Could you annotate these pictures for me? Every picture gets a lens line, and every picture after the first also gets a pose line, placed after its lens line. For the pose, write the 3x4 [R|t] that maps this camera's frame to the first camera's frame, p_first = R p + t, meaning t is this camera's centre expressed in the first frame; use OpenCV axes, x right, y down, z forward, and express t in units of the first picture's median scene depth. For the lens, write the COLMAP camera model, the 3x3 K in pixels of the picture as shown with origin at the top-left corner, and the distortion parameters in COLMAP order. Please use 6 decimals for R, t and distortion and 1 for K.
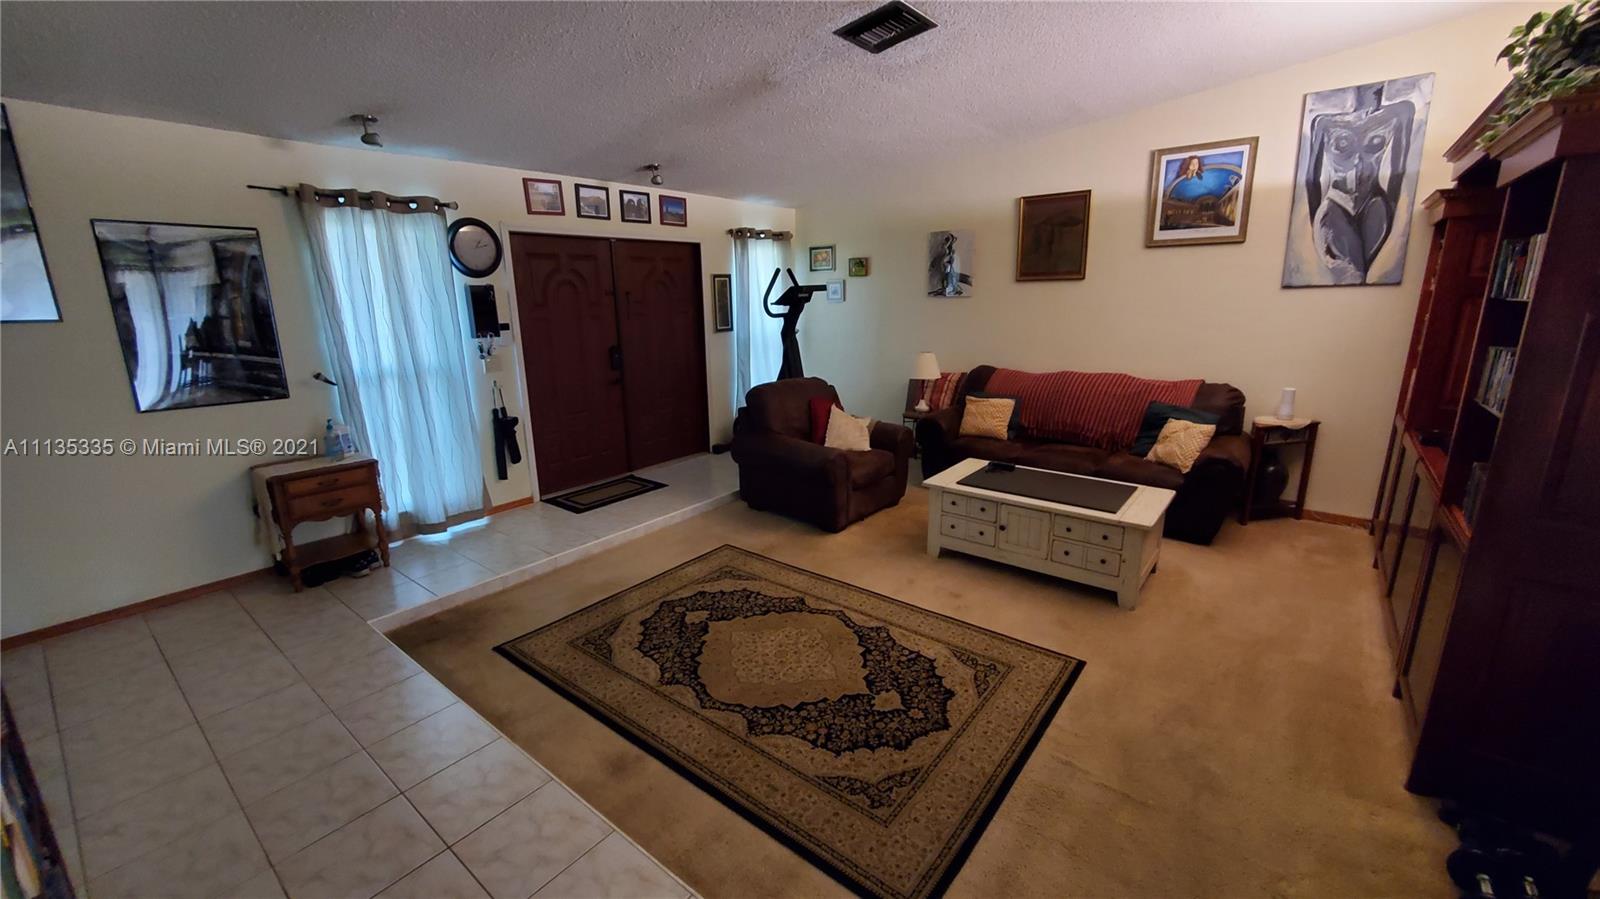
lens RADIAL K [[633.3, 0, 797.7], [0, 633.3, 445.6], [0, 0, 1]] dist [-0.000754, -0.000558]
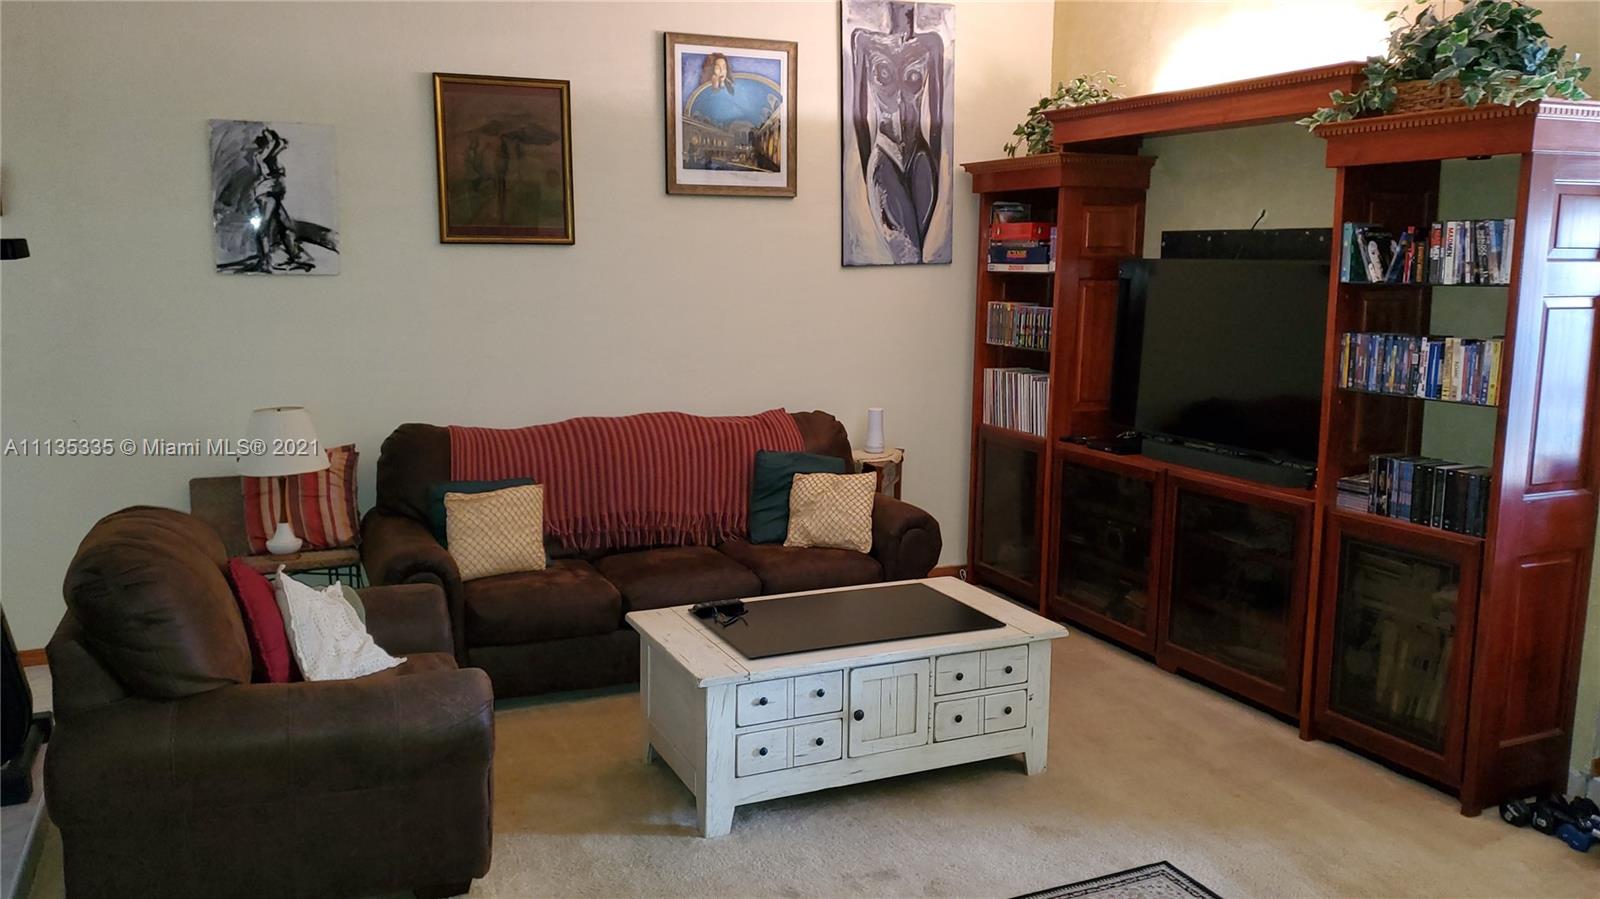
lens RADIAL K [[1233.4, 0, 791.4], [0, 1233.4, 459.4], [0, 0, 1]] dist [0.055694, -0.053714]
pose [[0.463513, -0.123490, 0.877443, -0.492901], [0.198900, 0.979471, 0.032780, -0.104223], [-0.863478, 0.159330, 0.478560, 0.460944]]
